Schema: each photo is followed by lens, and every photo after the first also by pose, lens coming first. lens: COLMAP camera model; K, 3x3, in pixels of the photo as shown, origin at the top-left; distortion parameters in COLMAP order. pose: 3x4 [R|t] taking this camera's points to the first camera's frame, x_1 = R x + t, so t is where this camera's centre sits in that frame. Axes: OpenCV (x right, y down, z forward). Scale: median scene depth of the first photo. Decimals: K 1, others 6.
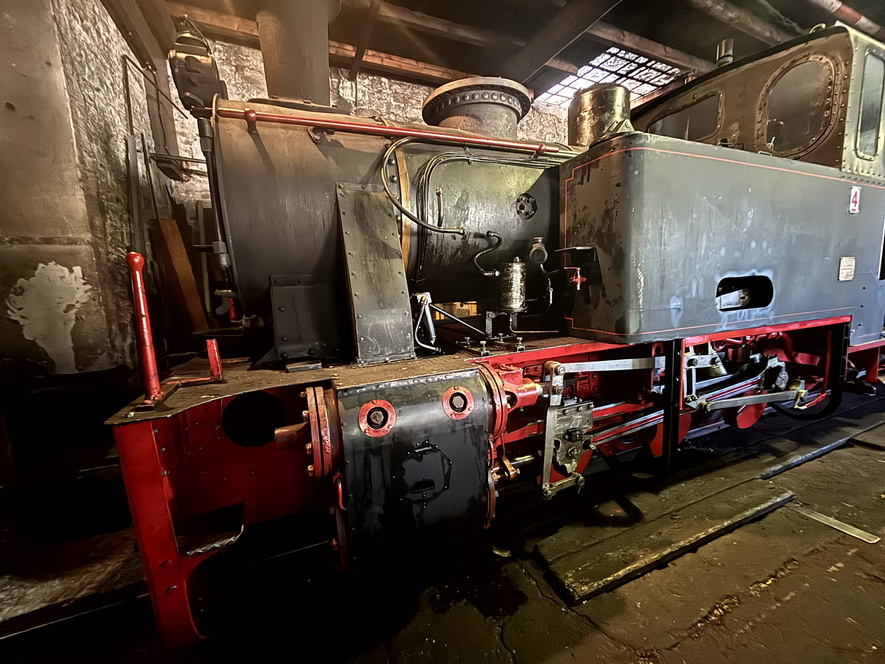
lens RADIAL K [[357.8, 0, 442.5], [0, 357.8, 332.0], [0, 0, 1]] dist [0.000471, -0.000167]
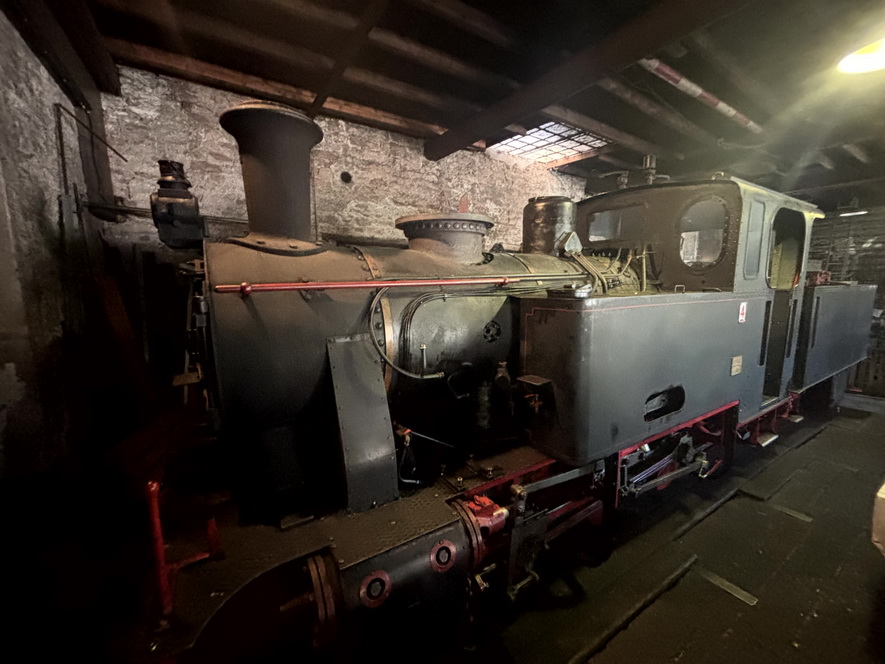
lens RADIAL K [[357.8, 0, 442.5], [0, 357.8, 332.0], [0, 0, 1]] dist [0.000471, -0.000167]
pose [[0.987885, 0.009802, 0.154876, -0.072841], [-0.009802, 0.999952, -0.000764, -0.262727], [-0.154876, -0.000763, 0.987934, -0.068027]]
